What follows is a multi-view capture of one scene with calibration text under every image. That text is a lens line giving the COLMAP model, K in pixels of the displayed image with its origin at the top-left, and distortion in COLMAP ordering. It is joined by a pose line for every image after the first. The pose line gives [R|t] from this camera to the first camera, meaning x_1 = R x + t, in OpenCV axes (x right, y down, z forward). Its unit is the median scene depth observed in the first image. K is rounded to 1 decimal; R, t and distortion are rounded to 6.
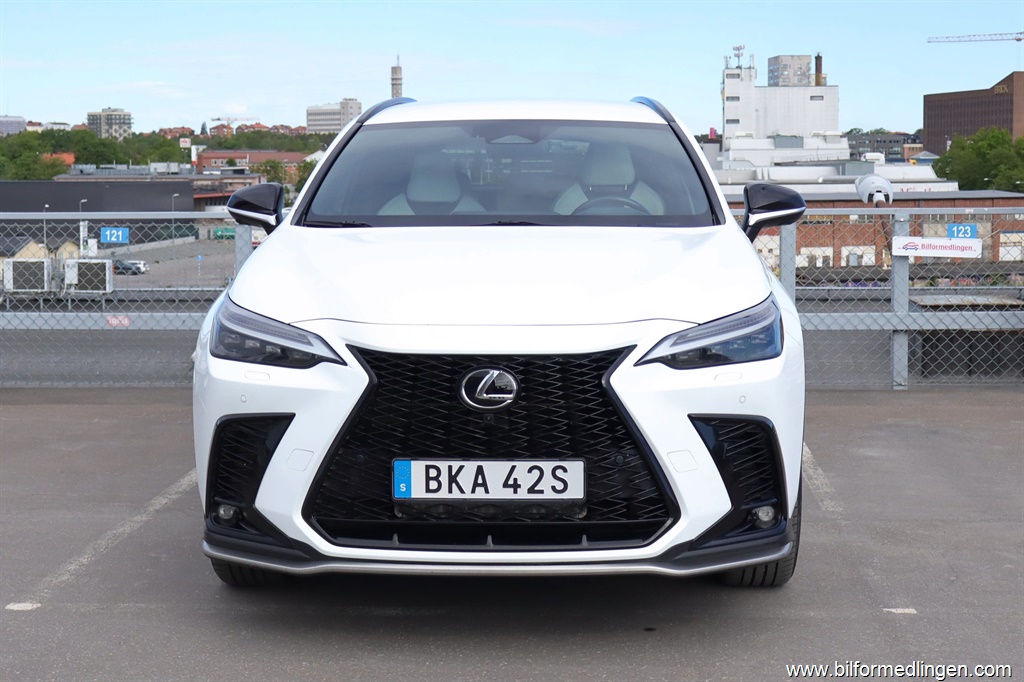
lens RADIAL K [[1706.7, 0, 512.0], [0, 1706.7, 341.0], [0, 0, 1]] dist [0.062483, 0.005199]
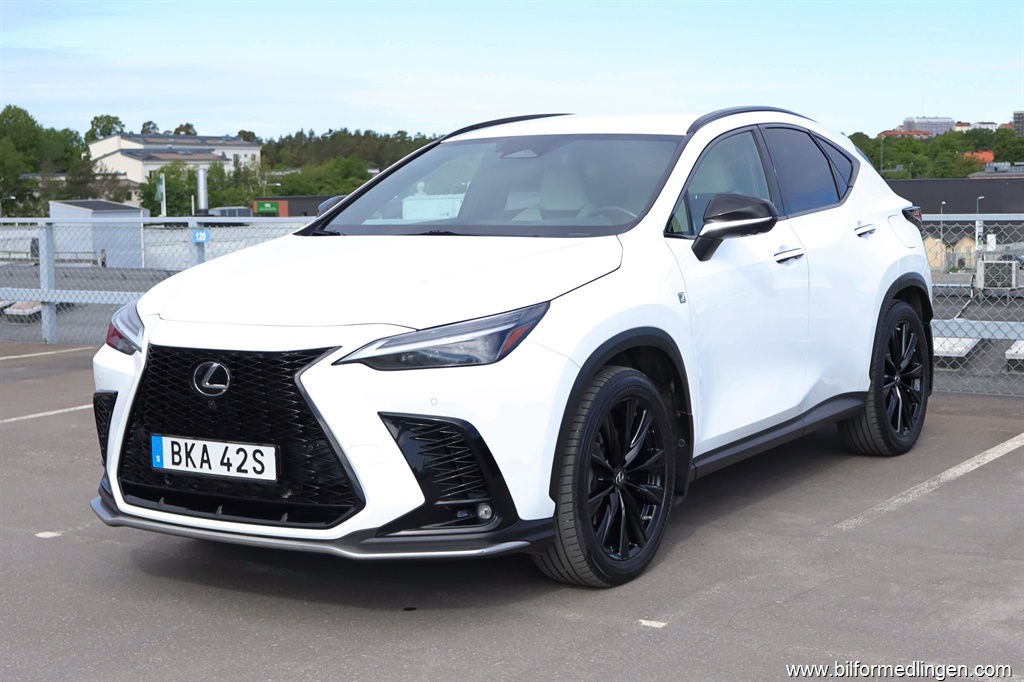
lens RADIAL K [[1632.5, 0, 512.0], [0, 1632.5, 341.0], [0, 0, 1]] dist [0.015031, 0.056085]
pose [[0.859444, 0.039398, -0.509710, 0.719678], [-0.036361, 0.999212, 0.015923, -0.022339], [0.509935, 0.004849, 0.860199, 0.153331]]
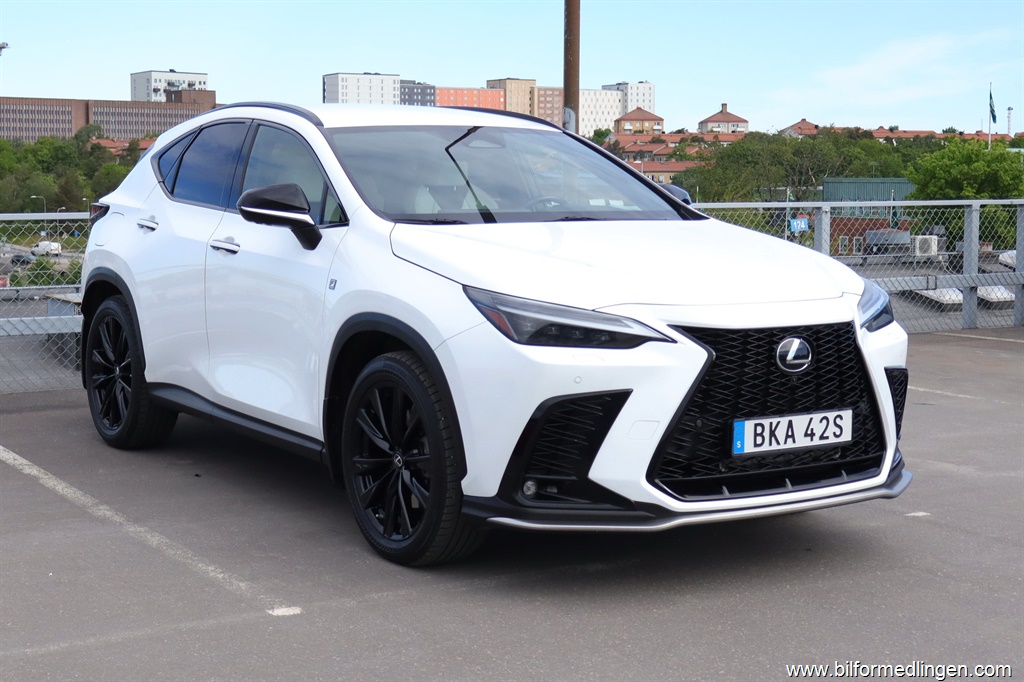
lens RADIAL K [[1712.1, 0, 512.0], [0, 1712.1, 341.0], [0, 0, 1]] dist [0.023455, 0.080416]
pose [[0.815469, -0.052159, 0.576446, -0.856651], [0.053961, 0.998445, 0.014007, -0.008876], [-0.576281, 0.019684, 0.817015, 0.138407]]
